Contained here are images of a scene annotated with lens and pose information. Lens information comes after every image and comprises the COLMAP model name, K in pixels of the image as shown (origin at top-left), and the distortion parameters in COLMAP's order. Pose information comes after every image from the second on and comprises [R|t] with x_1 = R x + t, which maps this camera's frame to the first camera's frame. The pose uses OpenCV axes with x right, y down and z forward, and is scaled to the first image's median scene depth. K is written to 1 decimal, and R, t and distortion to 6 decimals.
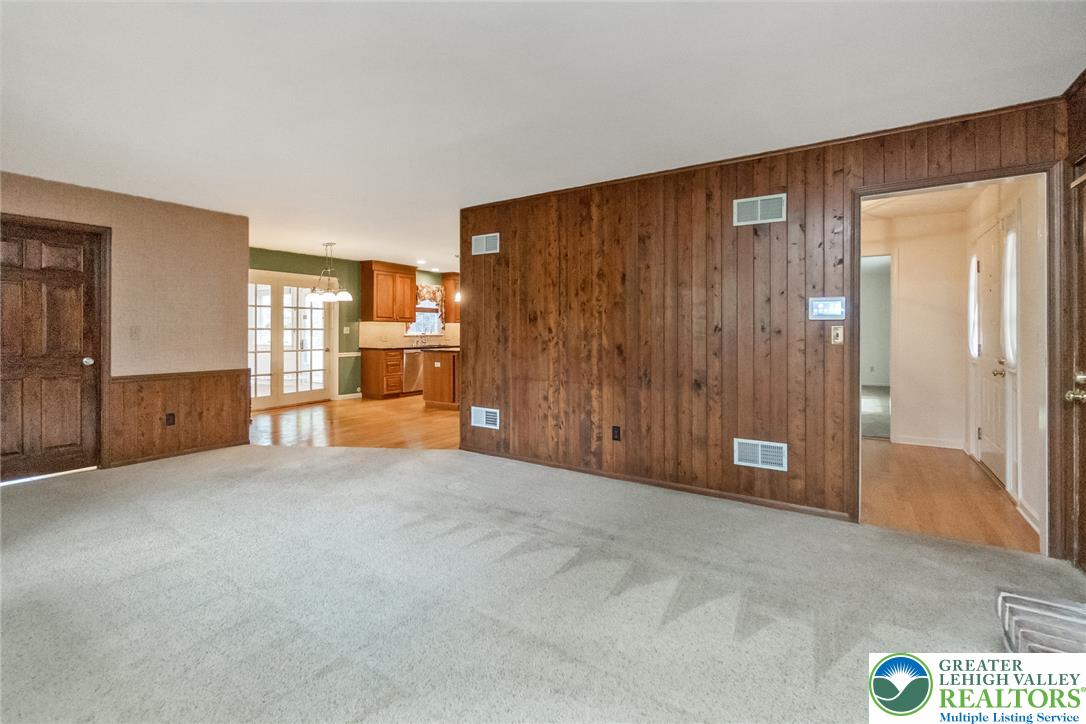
lens RADIAL K [[486.7, 0, 541.0], [0, 486.7, 326.6], [0, 0, 1]] dist [-0.001472, -0.000119]
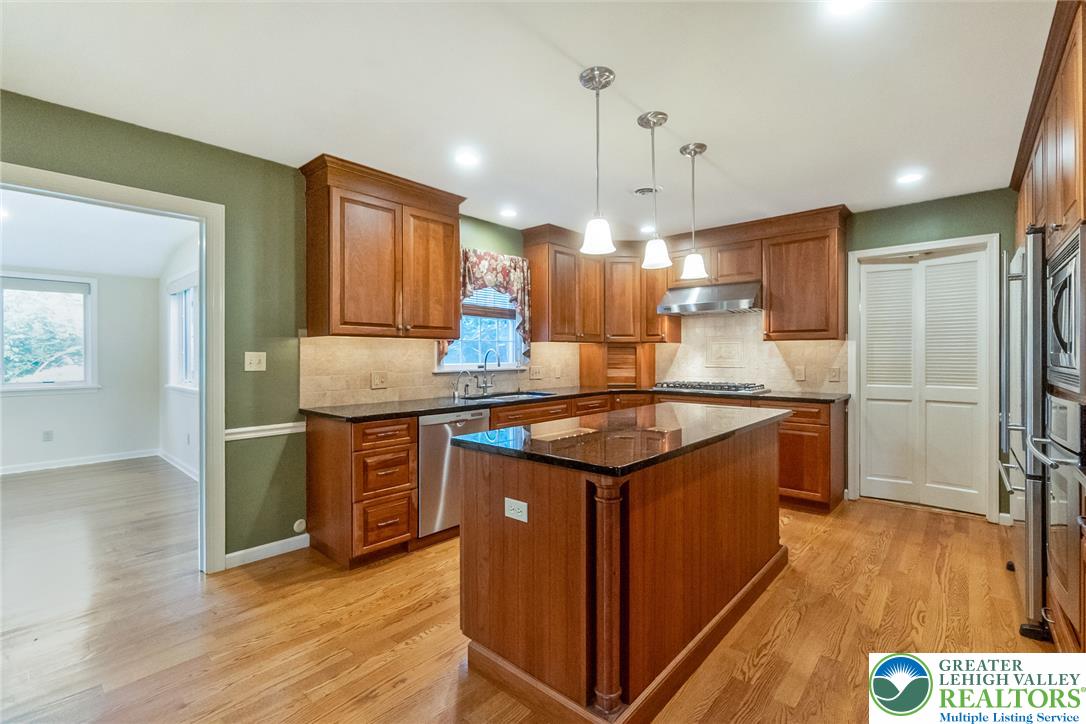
lens RADIAL K [[478.4, 0, 543.5], [0, 478.4, 355.5], [0, 0, 1]] dist [-0.000326, 0.000064]
pose [[0.989445, -0.003621, -0.144866, -0.133643], [0.004671, 0.999965, 0.006914, 0.002116], [0.144836, -0.007518, 0.989427, 0.623556]]
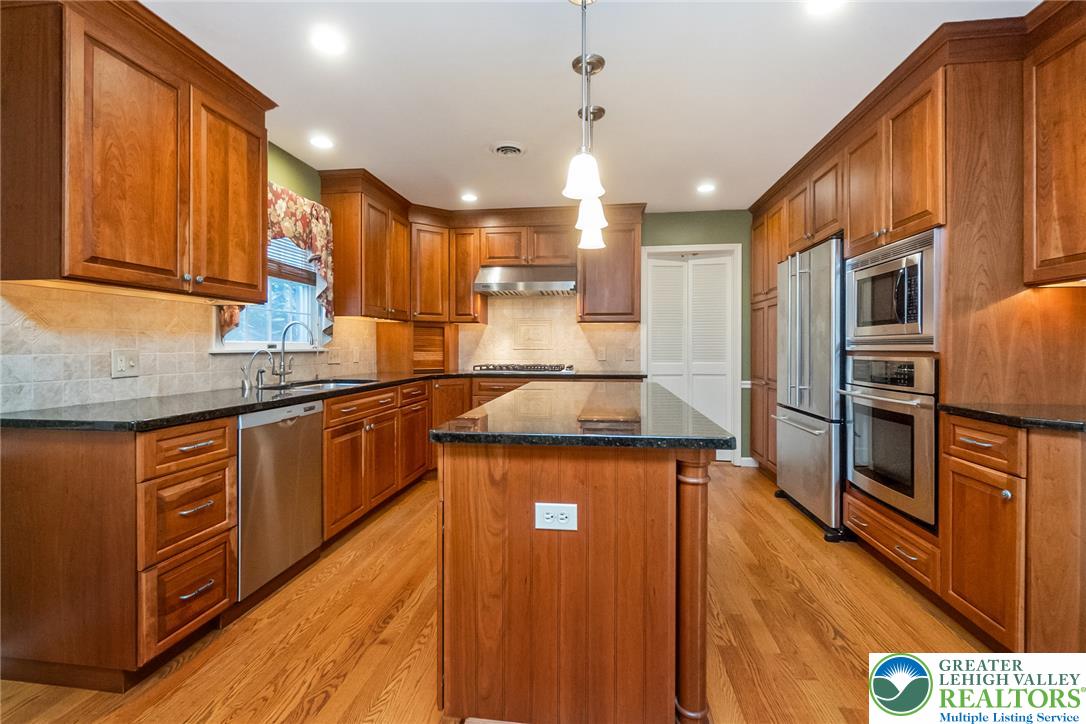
lens RADIAL K [[490.5, 0, 537.7], [0, 490.5, 347.6], [0, 0, 1]] dist [-0.001326, -0.000054]
pose [[0.903585, -0.001246, 0.428406, -0.235956], [-0.002112, 0.999971, 0.007362, 0.013527], [-0.428403, -0.007557, 0.903556, 0.679972]]
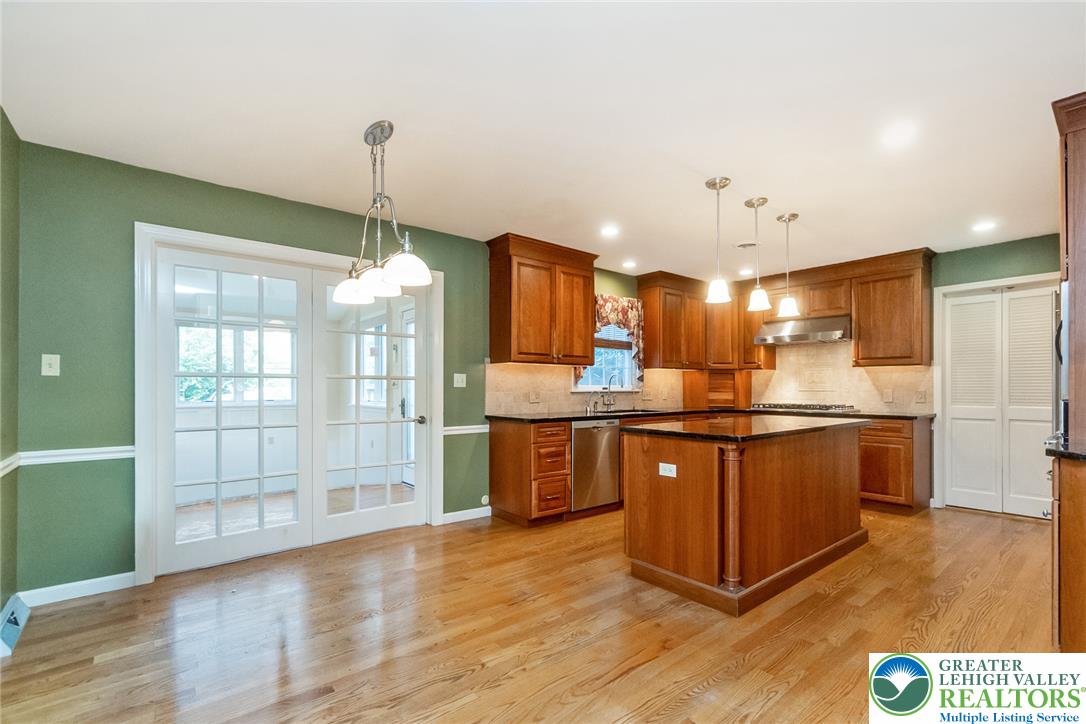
lens RADIAL K [[483.5, 0, 548.9], [0, 483.5, 384.7], [0, 0, 1]] dist [0.000219, -0.000004]
pose [[0.955686, -0.002233, -0.294379, -0.153604], [0.002074, 0.999997, -0.000854, 0.011430], [0.294380, 0.000206, 0.955688, 0.503966]]
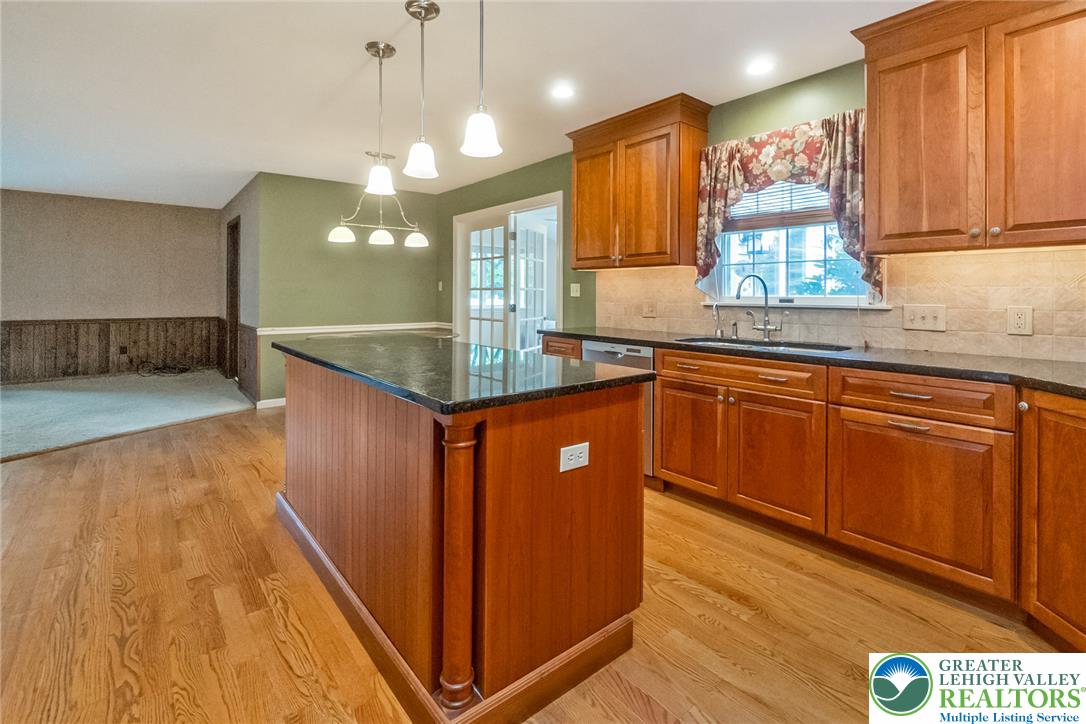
lens RADIAL K [[496.9, 0, 542.7], [0, 496.9, 292.2], [0, 0, 1]] dist [-0.000770, -0.000068]
pose [[-0.298056, -0.006696, -0.954525, 0.090629], [0.001178, 0.999972, -0.007383, 0.012296], [0.954548, -0.003325, -0.298039, 1.005856]]
